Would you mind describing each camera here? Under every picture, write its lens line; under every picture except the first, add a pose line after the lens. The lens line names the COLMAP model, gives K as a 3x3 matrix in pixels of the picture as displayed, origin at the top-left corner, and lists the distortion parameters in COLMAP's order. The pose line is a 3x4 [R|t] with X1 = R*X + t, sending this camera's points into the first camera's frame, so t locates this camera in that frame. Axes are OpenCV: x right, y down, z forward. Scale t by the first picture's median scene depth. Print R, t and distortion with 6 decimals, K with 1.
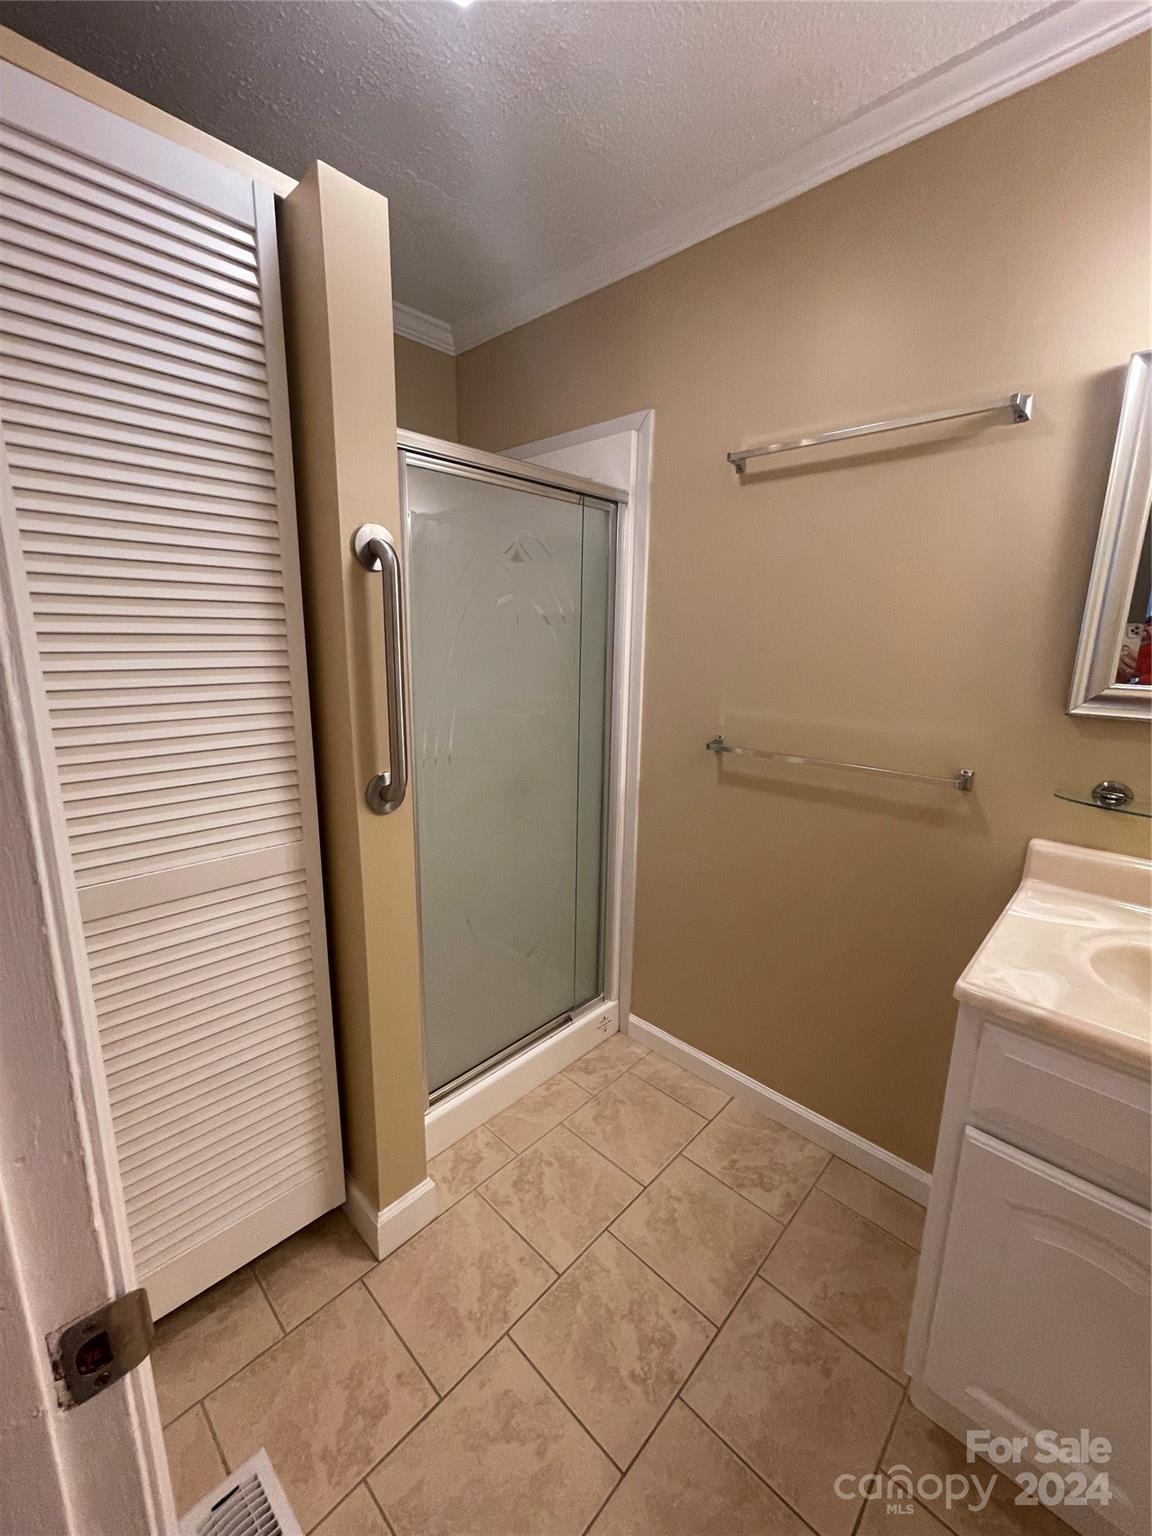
lens RADIAL K [[617.6, 0, 580.1], [0, 617.6, 761.8], [0, 0, 1]] dist [-0.001896, 0.000683]
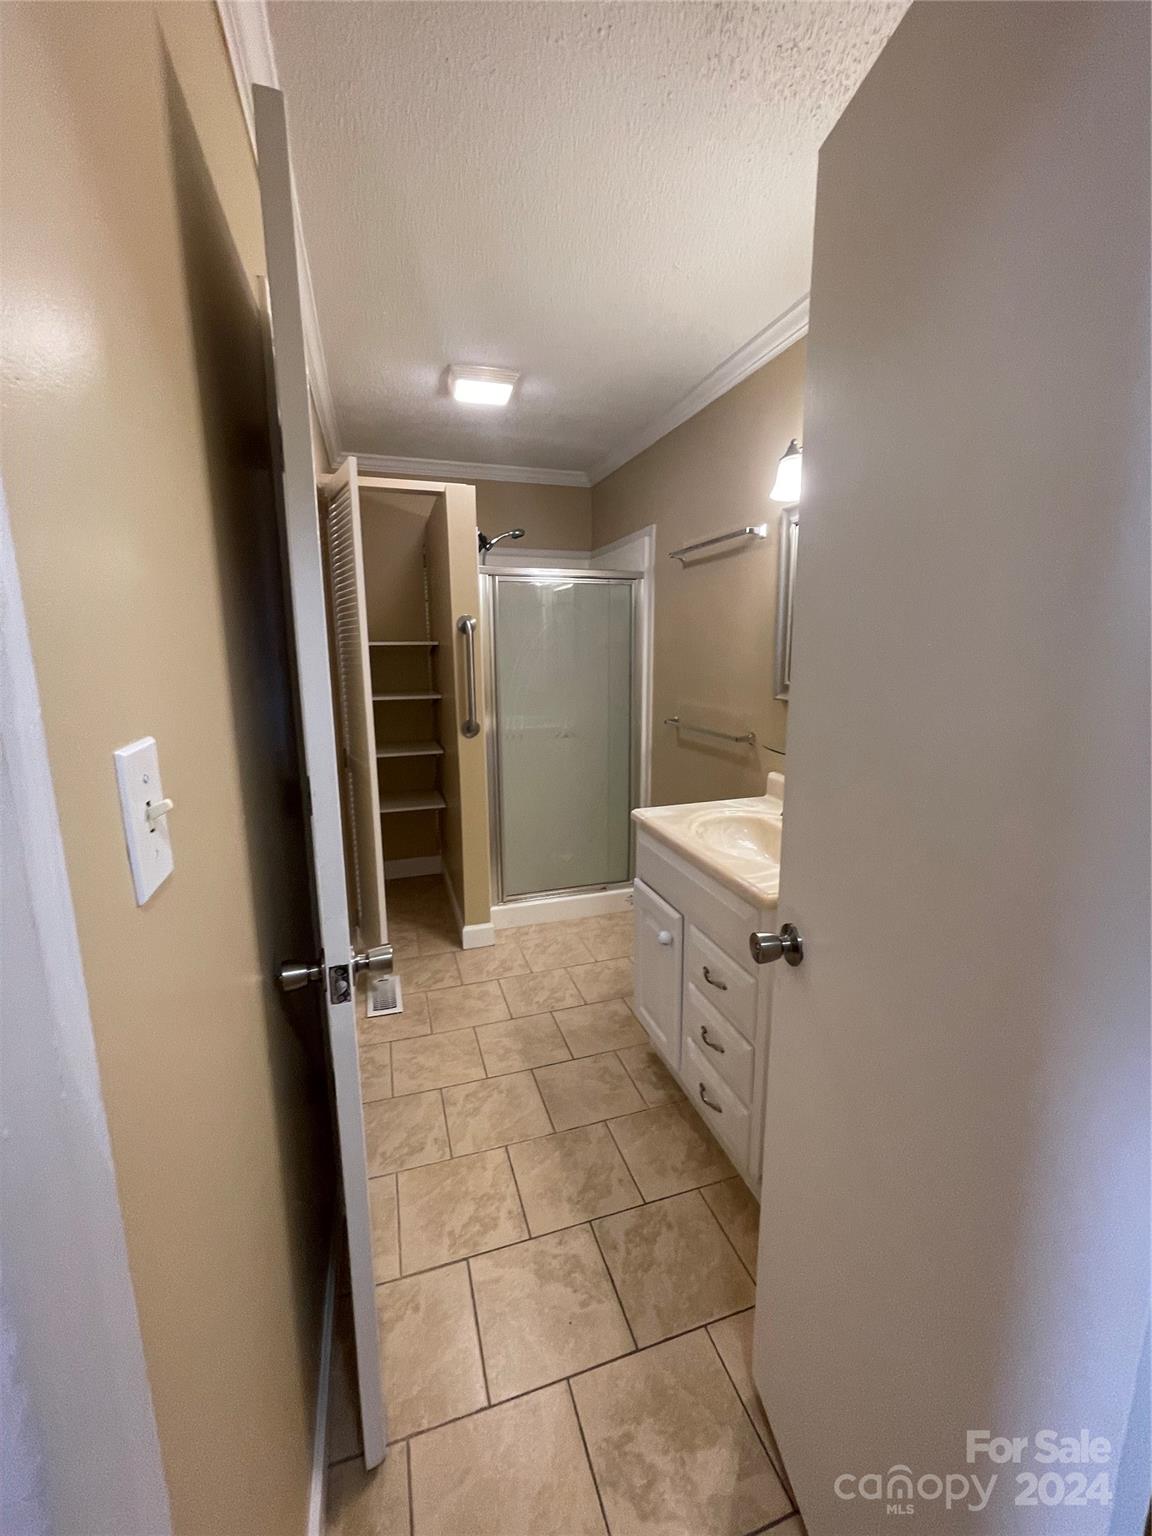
lens RADIAL K [[624.9, 0, 574.8], [0, 624.9, 759.9], [0, 0, 1]] dist [0.000565, 0.003100]
pose [[0.876076, 0.063680, -0.477949, 1.135199], [-0.074454, 0.997218, -0.003607, 0.144092], [0.476390, 0.038745, 0.878380, -0.845389]]
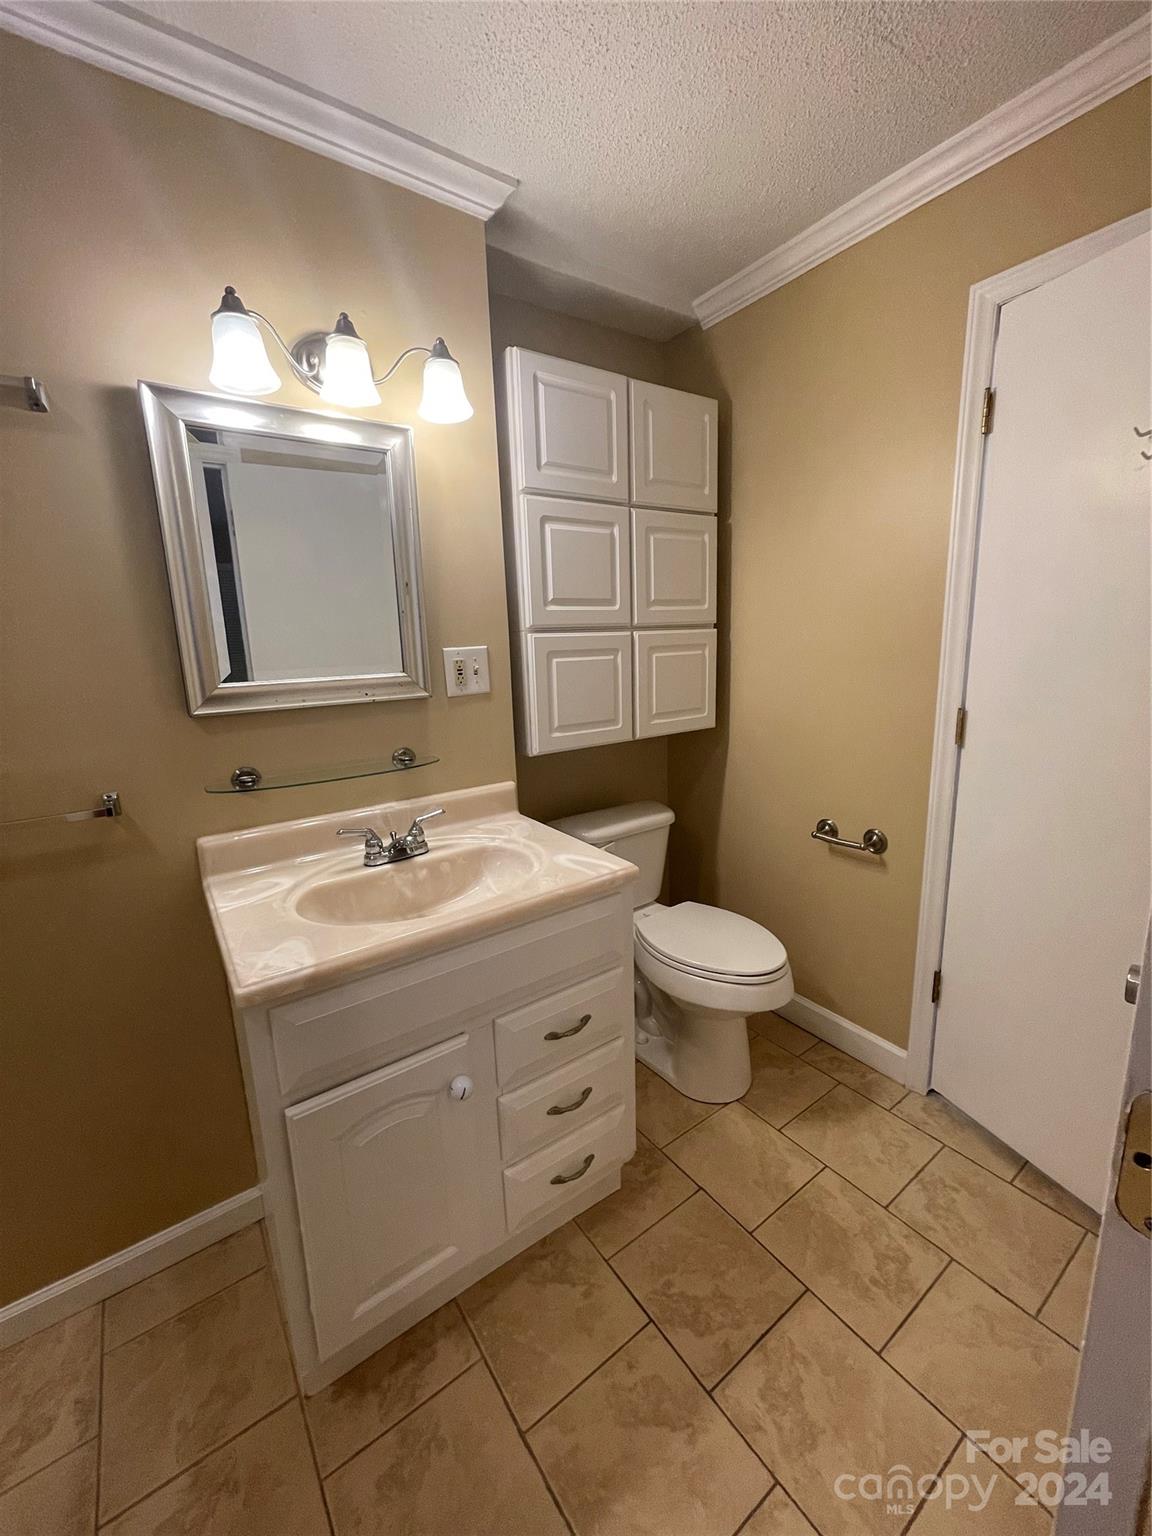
lens RADIAL K [[617.6, 0, 580.1], [0, 617.6, 761.8], [0, 0, 1]] dist [-0.001896, 0.000683]
pose [[0.184769, -0.215369, 0.958893, -0.118551], [0.230666, 0.957941, 0.170708, -0.029299], [-0.955329, 0.189643, 0.226676, 0.134994]]
